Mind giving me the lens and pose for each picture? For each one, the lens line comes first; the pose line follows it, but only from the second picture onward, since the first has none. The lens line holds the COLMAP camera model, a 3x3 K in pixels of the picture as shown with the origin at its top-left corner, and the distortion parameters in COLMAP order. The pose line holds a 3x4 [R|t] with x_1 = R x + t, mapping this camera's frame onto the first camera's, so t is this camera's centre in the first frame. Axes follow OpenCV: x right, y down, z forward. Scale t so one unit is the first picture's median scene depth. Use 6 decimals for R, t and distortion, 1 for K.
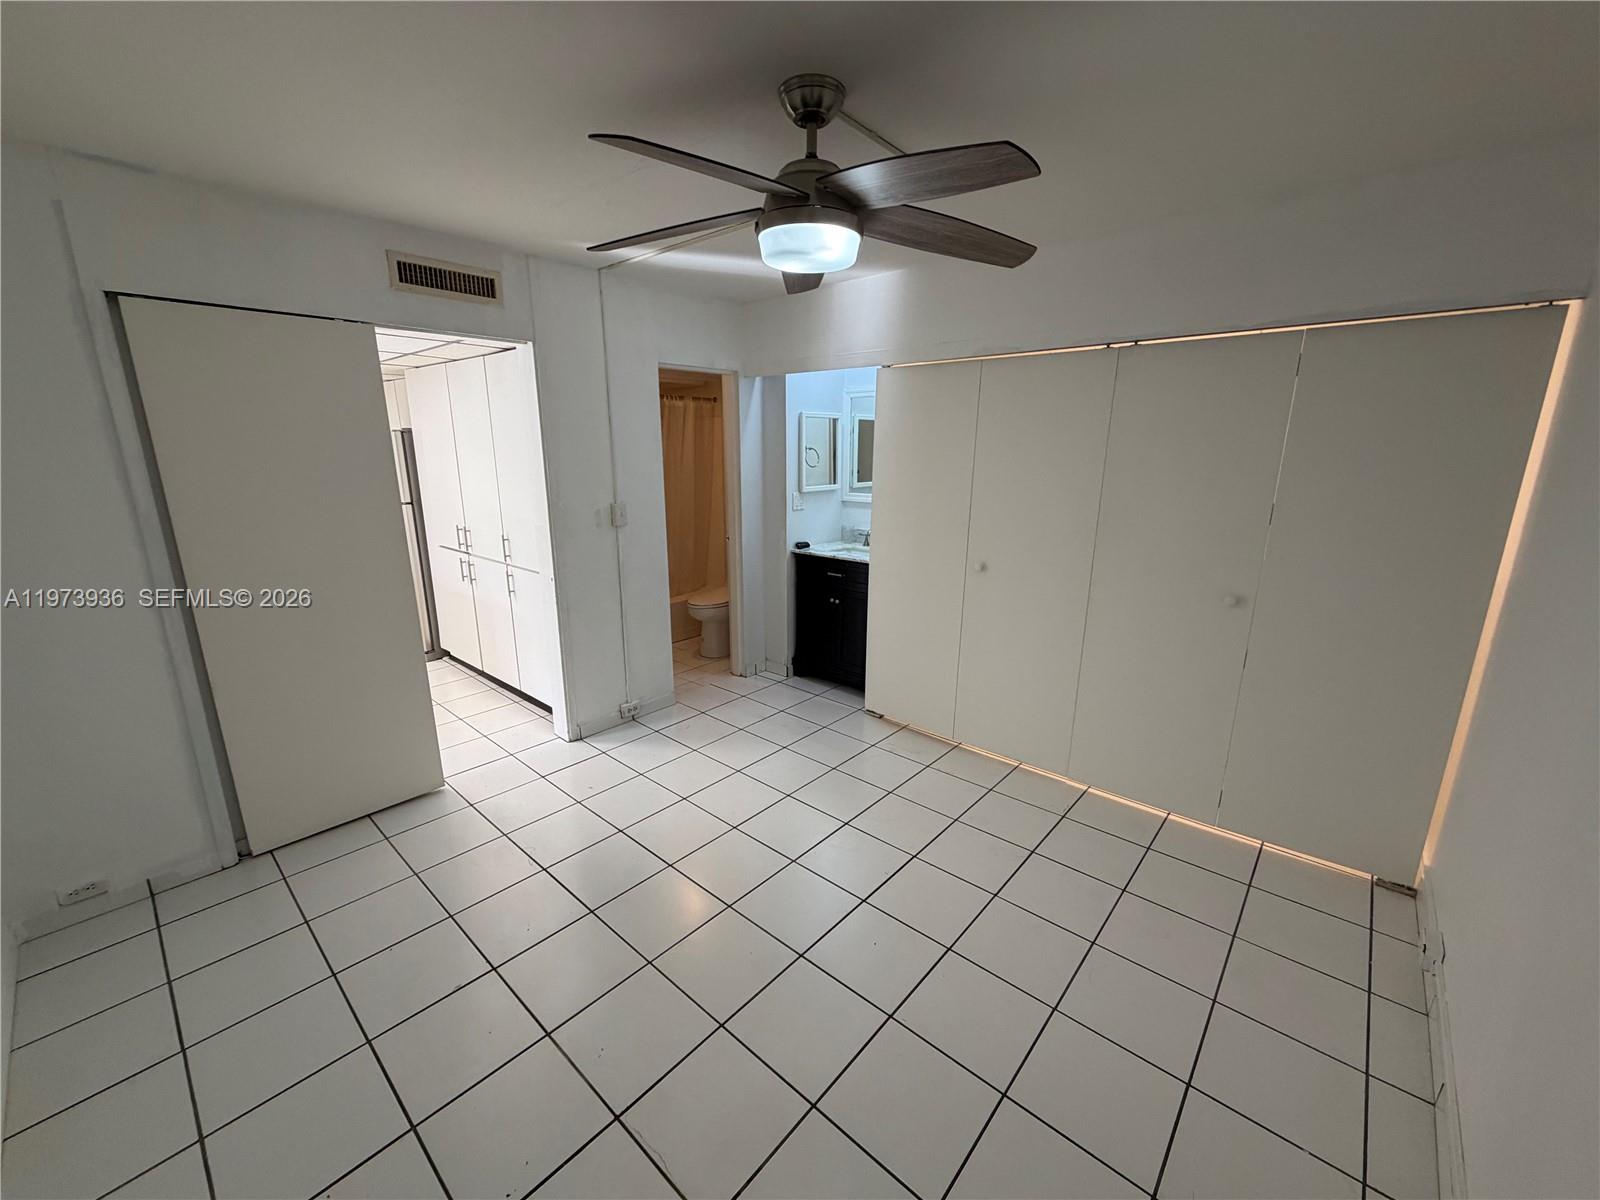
lens RADIAL K [[637.5, 0, 797.0], [0, 637.5, 606.2], [0, 0, 1]] dist [-0.000129, 0.001153]
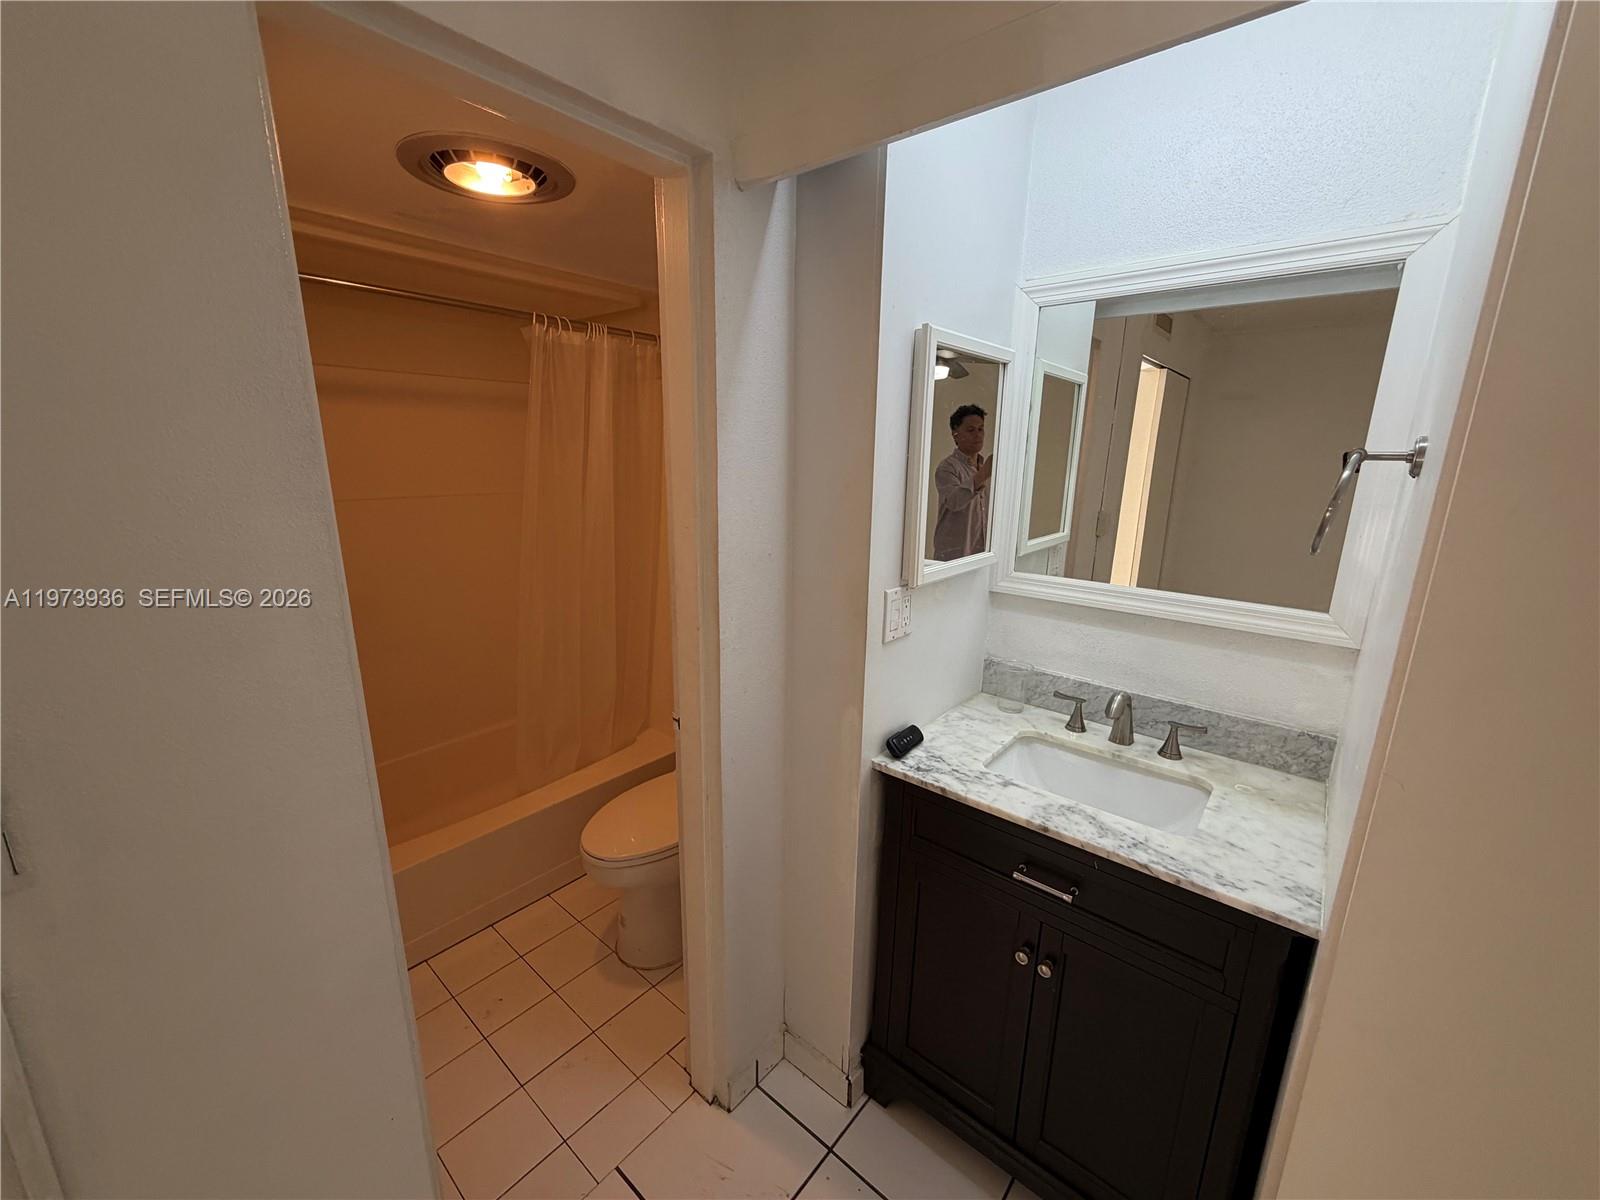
lens RADIAL K [[637.5, 0, 801.3], [0, 637.5, 600.2], [0, 0, 1]] dist [-0.000129, 0.001153]
pose [[0.999242, 0.007230, 0.038242, -0.056214], [-0.006663, 0.999866, -0.014941, -0.159285], [-0.038344, 0.014675, 0.999157, 0.656203]]
